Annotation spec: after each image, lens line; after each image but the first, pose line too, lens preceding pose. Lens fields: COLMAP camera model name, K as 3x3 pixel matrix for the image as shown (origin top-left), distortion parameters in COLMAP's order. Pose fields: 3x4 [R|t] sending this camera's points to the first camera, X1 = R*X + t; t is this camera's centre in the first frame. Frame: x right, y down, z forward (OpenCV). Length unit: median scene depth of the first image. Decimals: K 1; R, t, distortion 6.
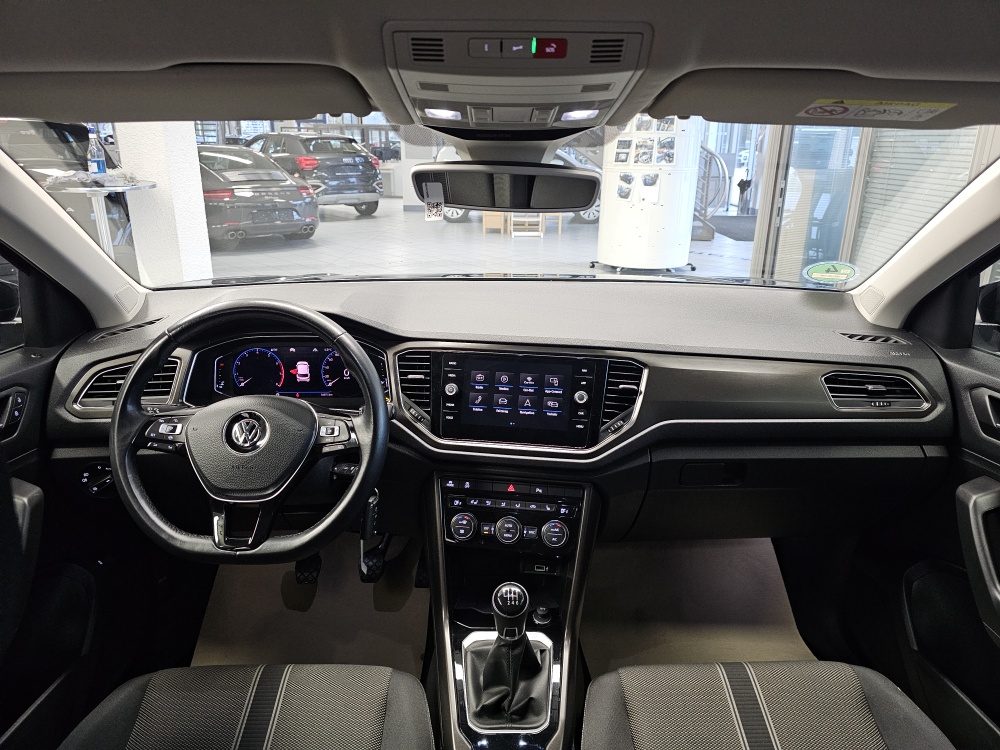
lens RADIAL K [[675.5, 0, 498.4], [0, 675.5, 366.0], [0, 0, 1]] dist [0.053167, -0.050904]
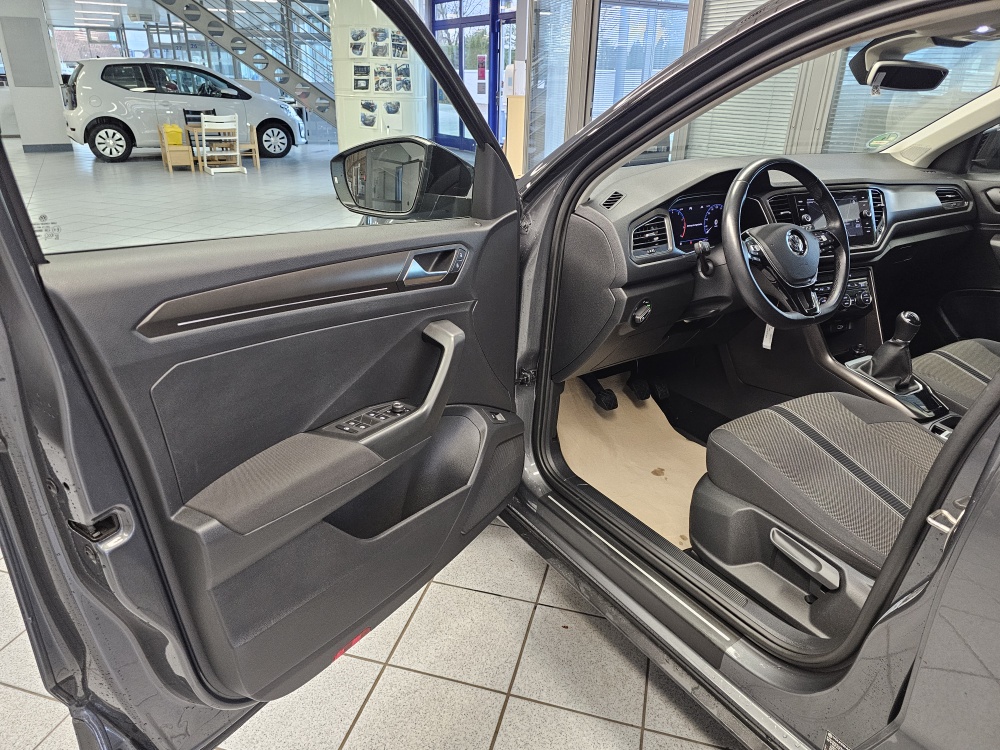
lens RADIAL K [[675.5, 0, 494.1], [0, 675.5, 383.9], [0, 0, 1]] dist [0.053167, -0.050904]
pose [[0.847742, -0.207083, 0.488314, -1.507378], [0.153530, 0.977028, 0.147798, 0.064120], [-0.507703, -0.050324, 0.860061, 0.002410]]
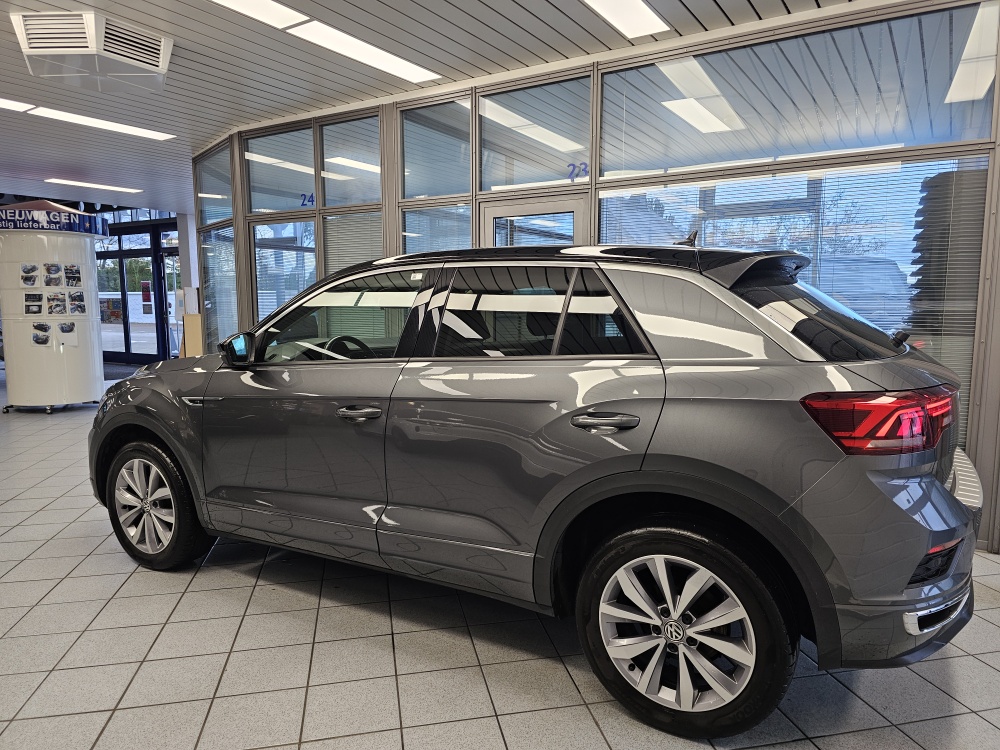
lens RADIAL K [[675.5, 0, 493.1], [0, 675.5, 375.6], [0, 0, 1]] dist [0.053167, -0.050904]
pose [[0.519785, -0.102943, 0.848072, -2.439604], [0.273824, 0.960414, -0.051247, 0.383582], [-0.809225, 0.258860, 0.527396, -1.083387]]
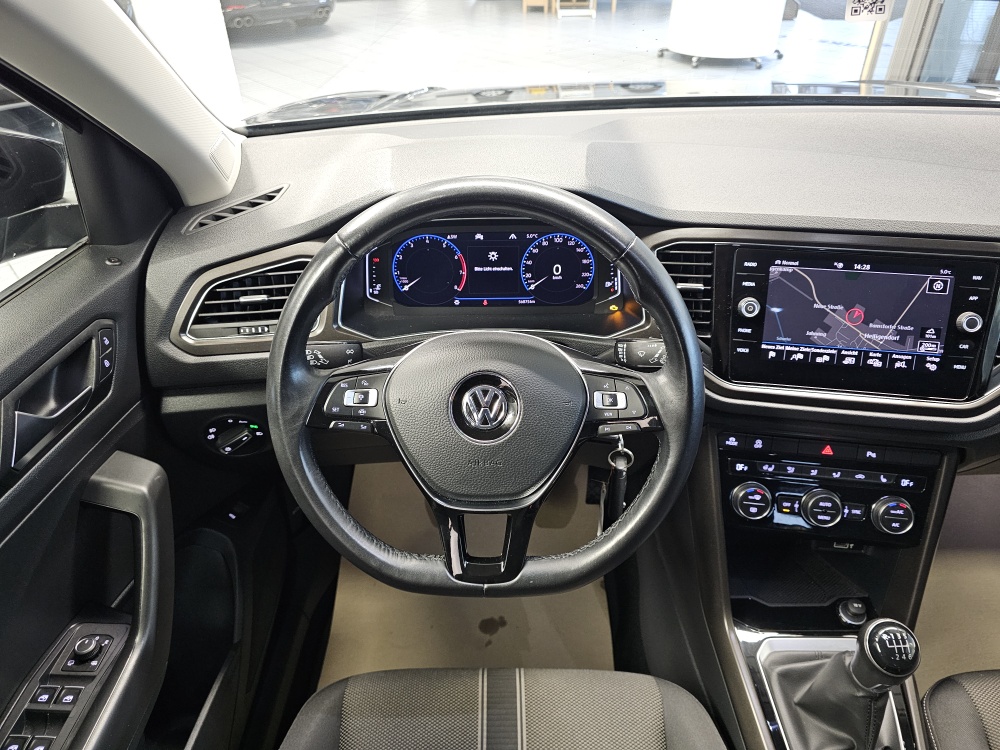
lens RADIAL K [[675.5, 0, 503.0], [0, 675.5, 375.2], [0, 0, 1]] dist [0.053167, -0.050904]
pose [[0.999792, -0.005229, -0.019696, -0.291397], [0.010740, 0.956604, 0.291194, -0.094617], [0.017319, -0.291345, 0.956461, 0.354909]]
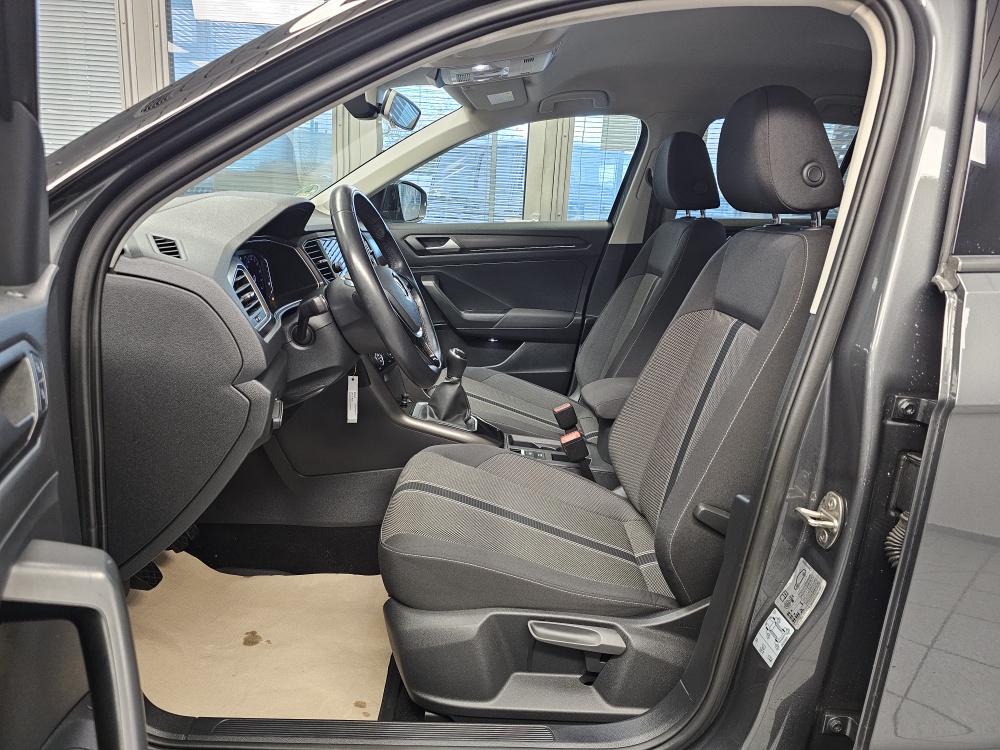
lens RADIAL K [[675.5, 0, 497.4], [0, 675.5, 368.1], [0, 0, 1]] dist [0.053167, -0.050904]
pose [[0.004765, -0.246047, 0.969246, -1.394846], [0.274616, 0.932314, 0.235322, -0.006699], [-0.961542, 0.265050, 0.072011, 0.662264]]
